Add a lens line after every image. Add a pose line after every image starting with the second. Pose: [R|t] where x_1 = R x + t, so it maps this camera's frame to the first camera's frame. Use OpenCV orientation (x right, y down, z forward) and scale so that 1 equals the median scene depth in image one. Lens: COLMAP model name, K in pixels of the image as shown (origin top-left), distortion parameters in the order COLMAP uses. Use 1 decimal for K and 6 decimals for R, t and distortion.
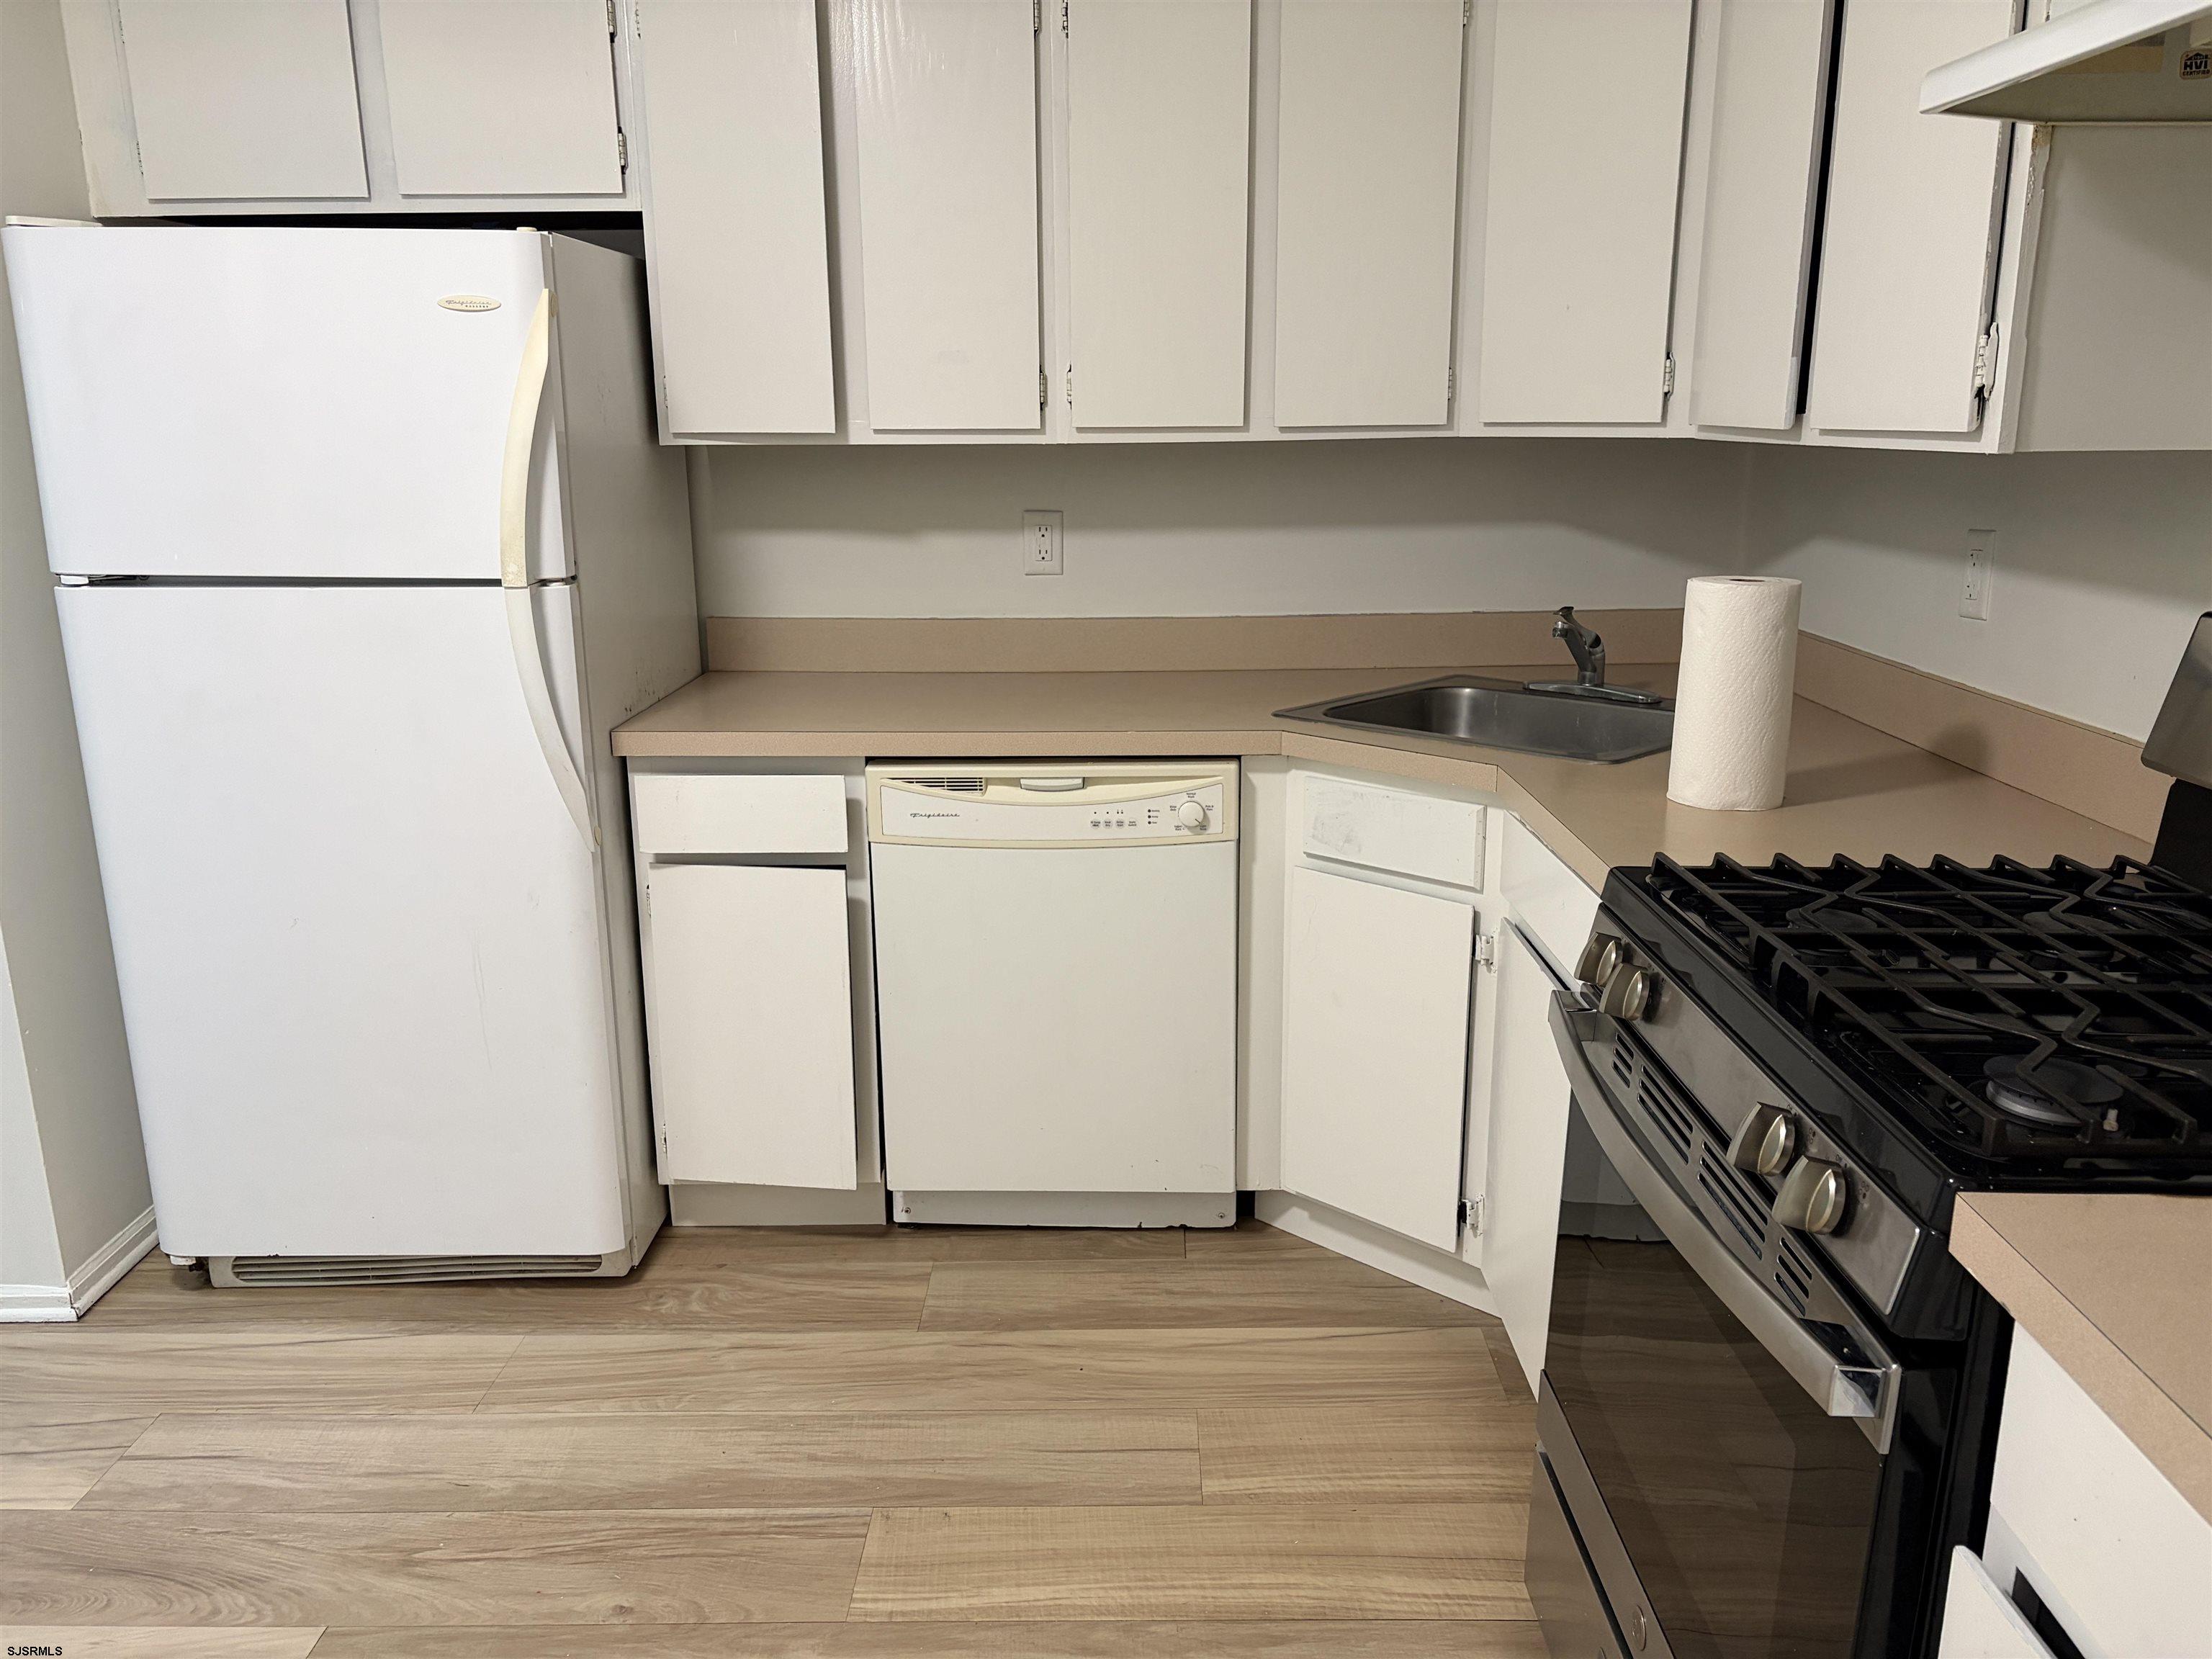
lens RADIAL K [[1673.3, 0, 1106.0], [0, 1673.3, 829.5], [0, 0, 1]] dist [0.071077, -0.079096]
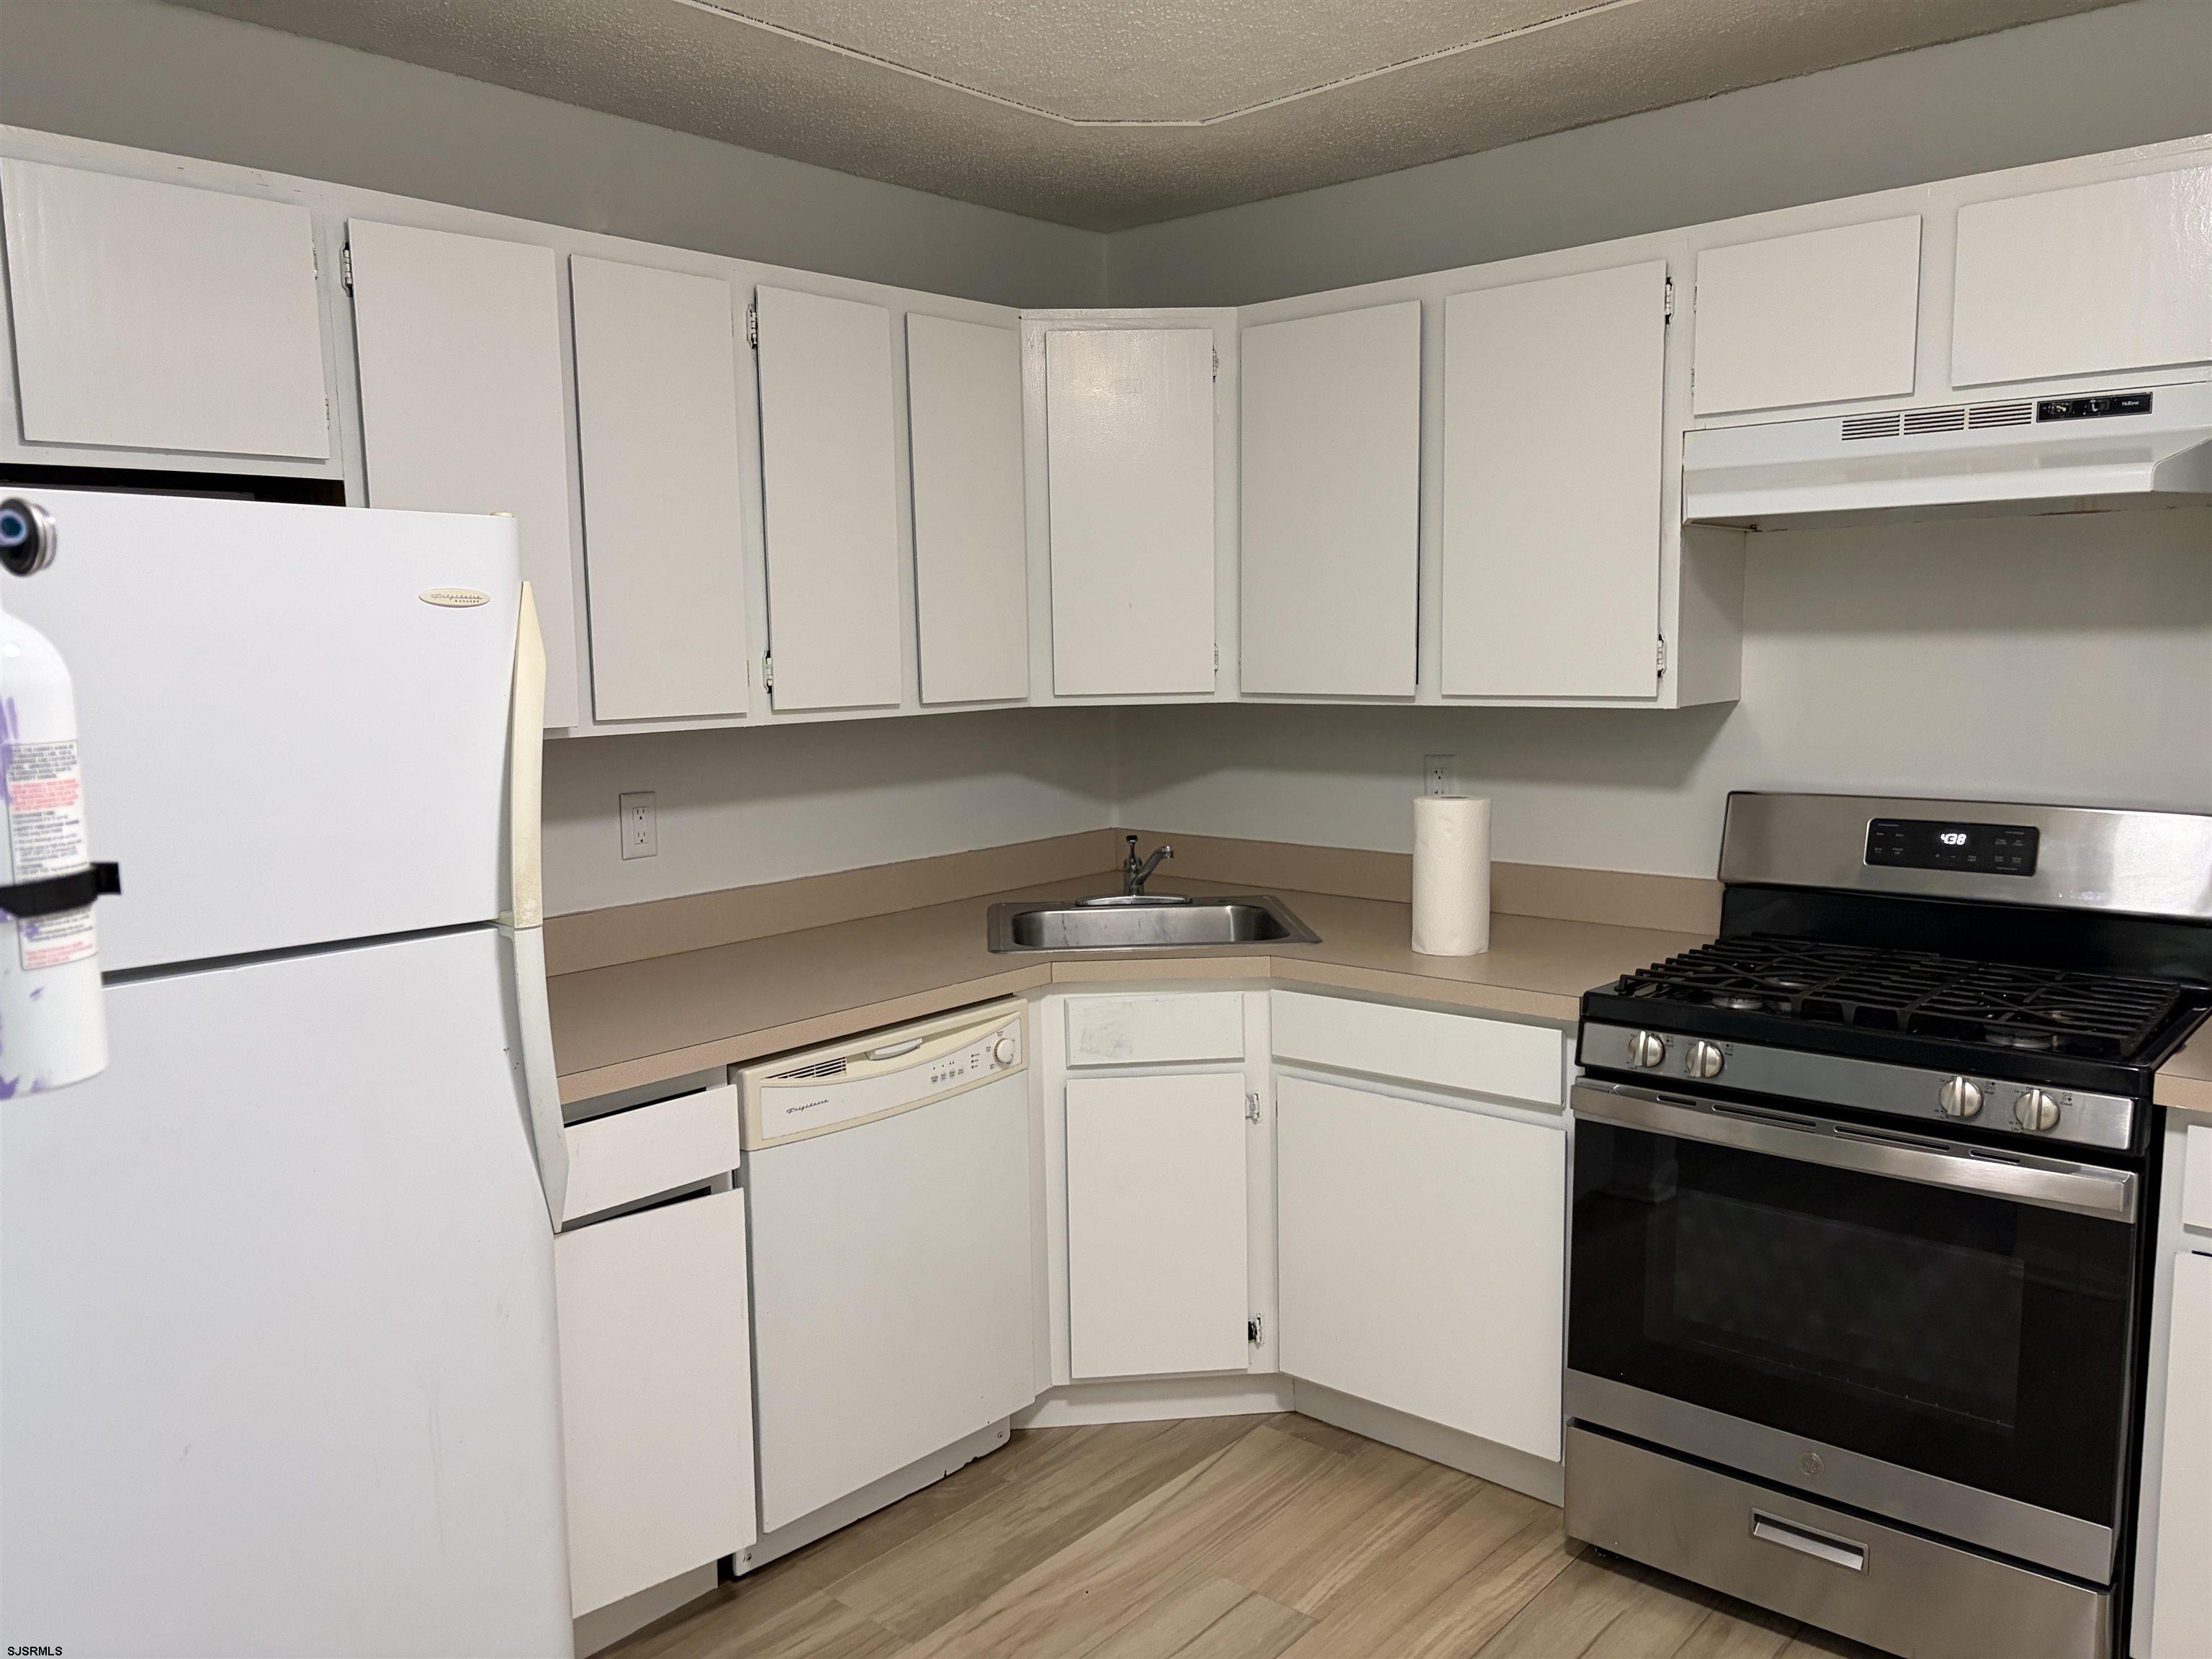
lens RADIAL K [[1692.5, 0, 1088.2], [0, 1692.5, 852.5], [0, 0, 1]] dist [0.098515, -0.082278]
pose [[0.656522, -0.104369, 0.747052, -0.744361], [0.196764, 0.979788, -0.036036, -0.087857], [-0.728192, 0.170652, 0.663788, 0.210789]]
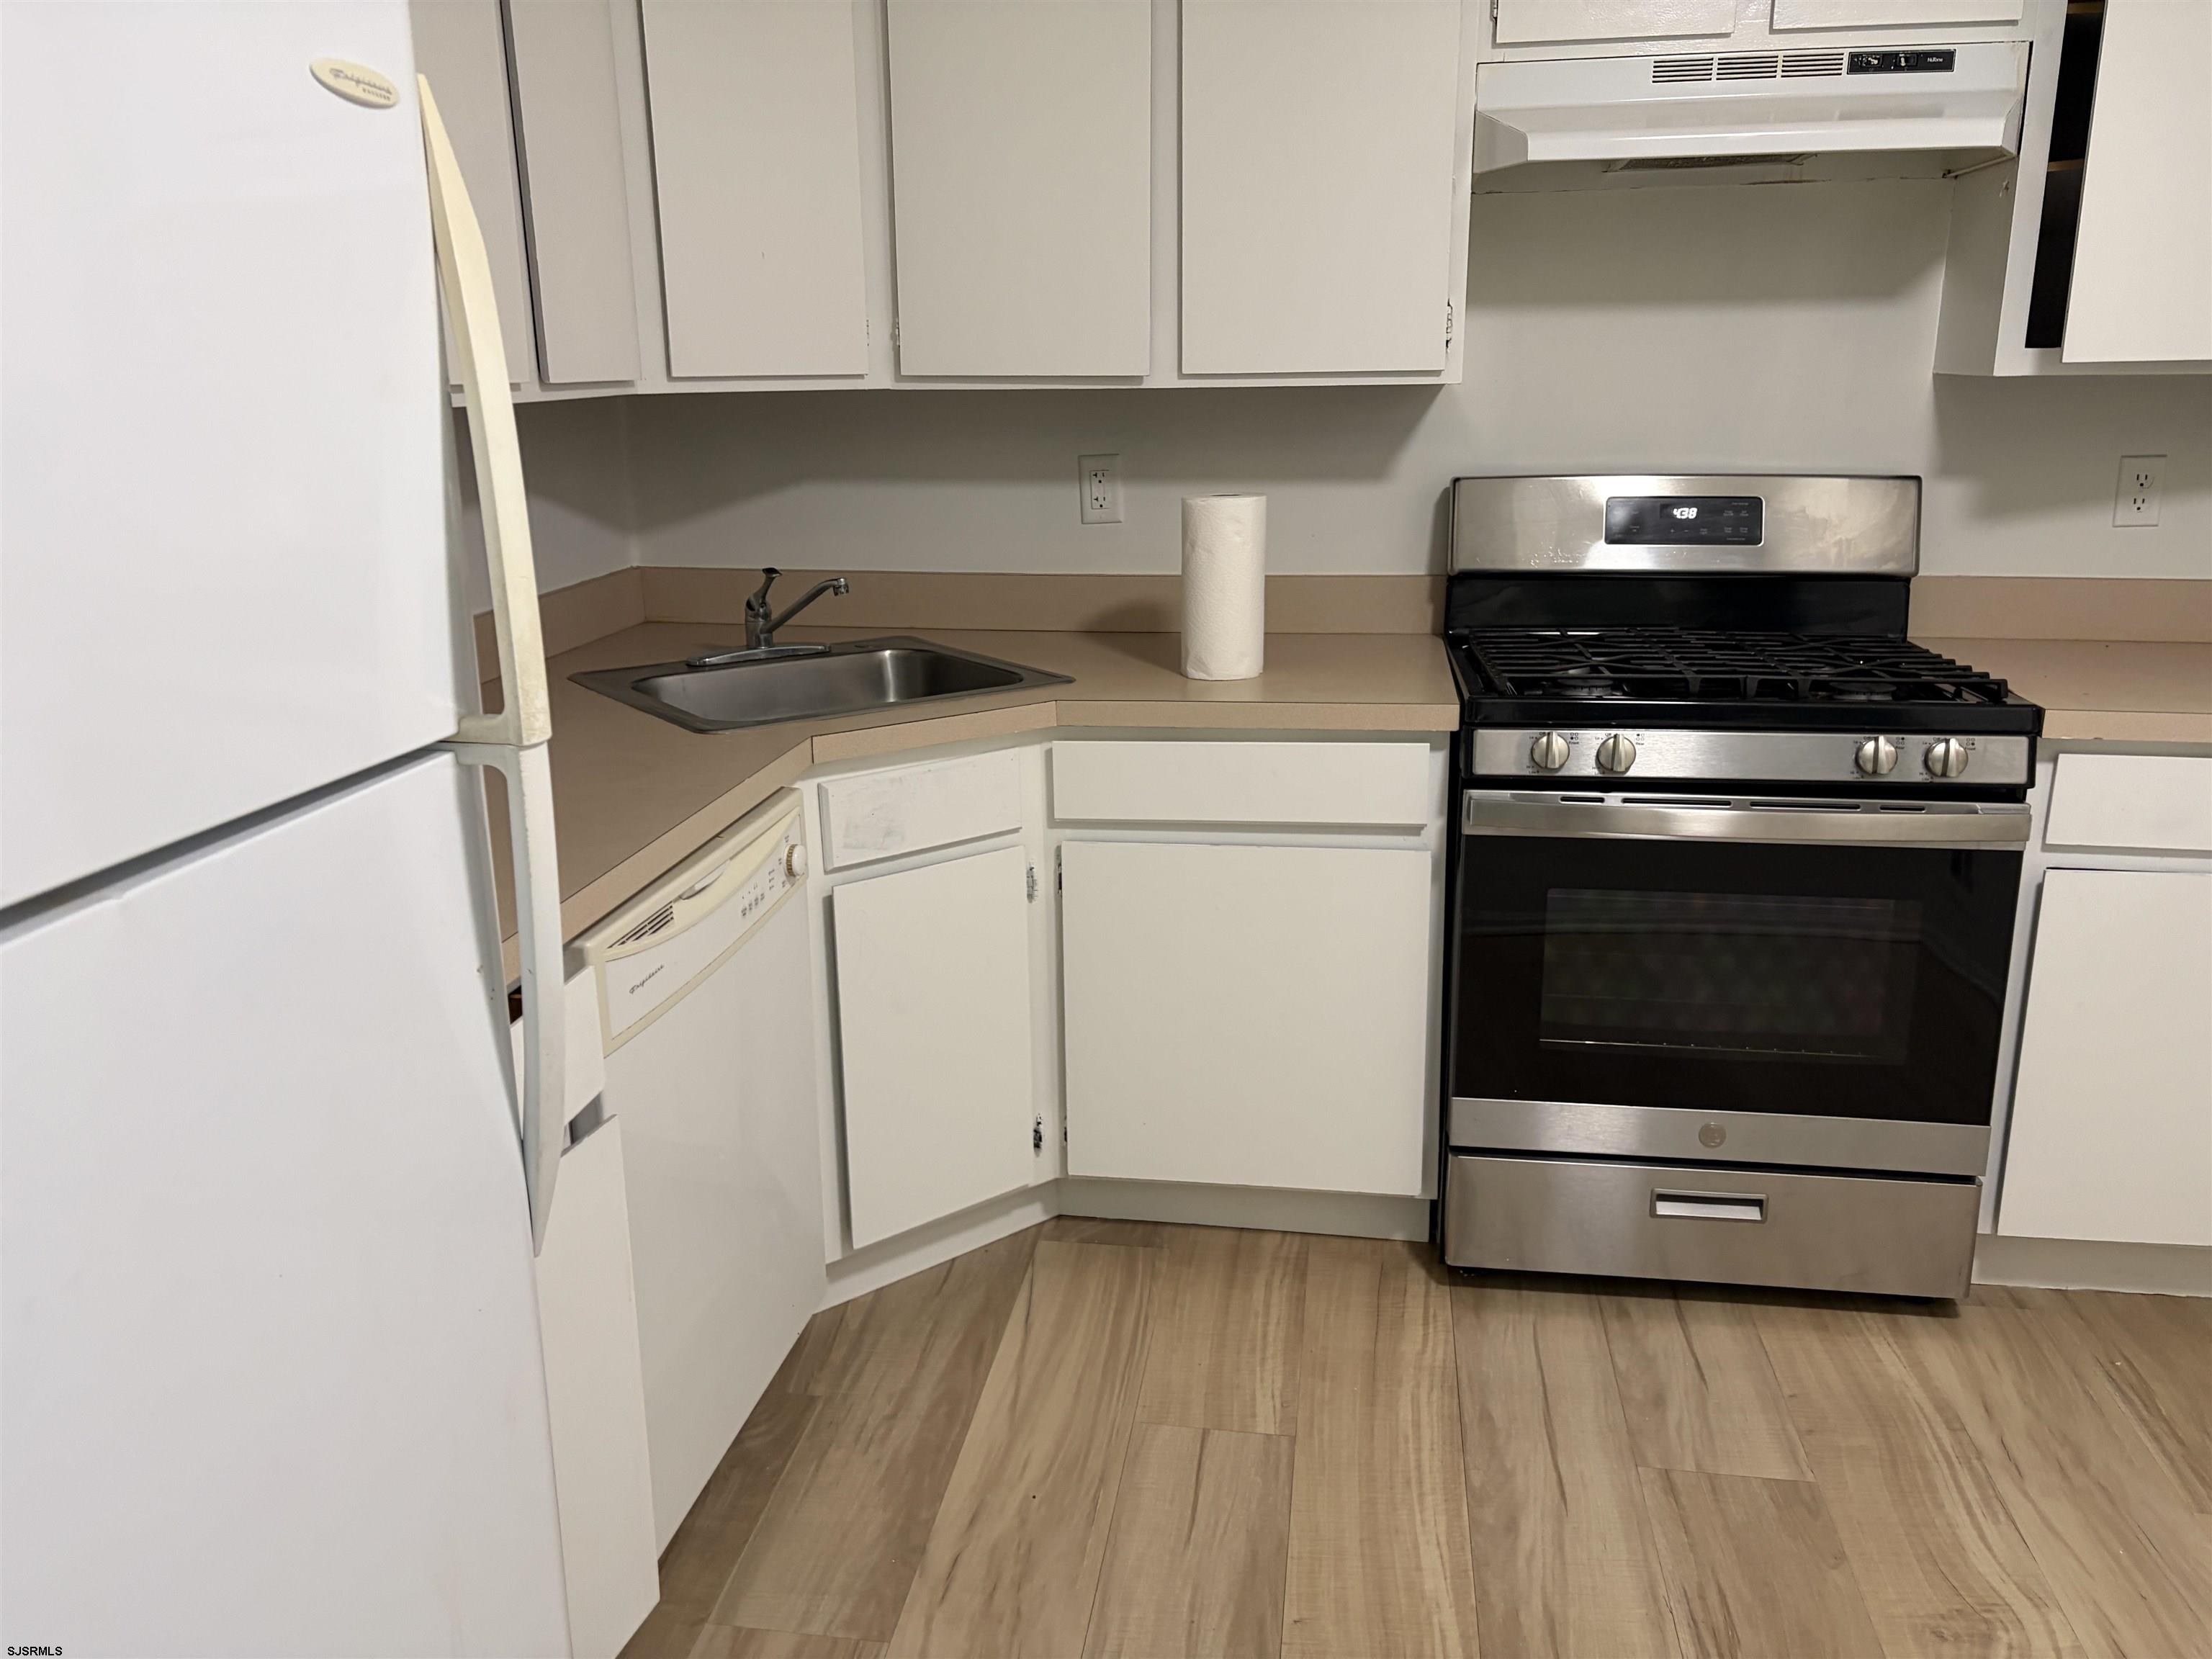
lens RADIAL K [[1684.4, 0, 1100.2], [0, 1684.4, 821.9], [0, 0, 1]] dist [0.069959, -0.076952]
pose [[0.144143, -0.258237, 0.955268, -0.719395], [0.250609, 0.943405, 0.217215, -0.171462], [-0.957297, 0.208089, 0.200701, 0.711388]]
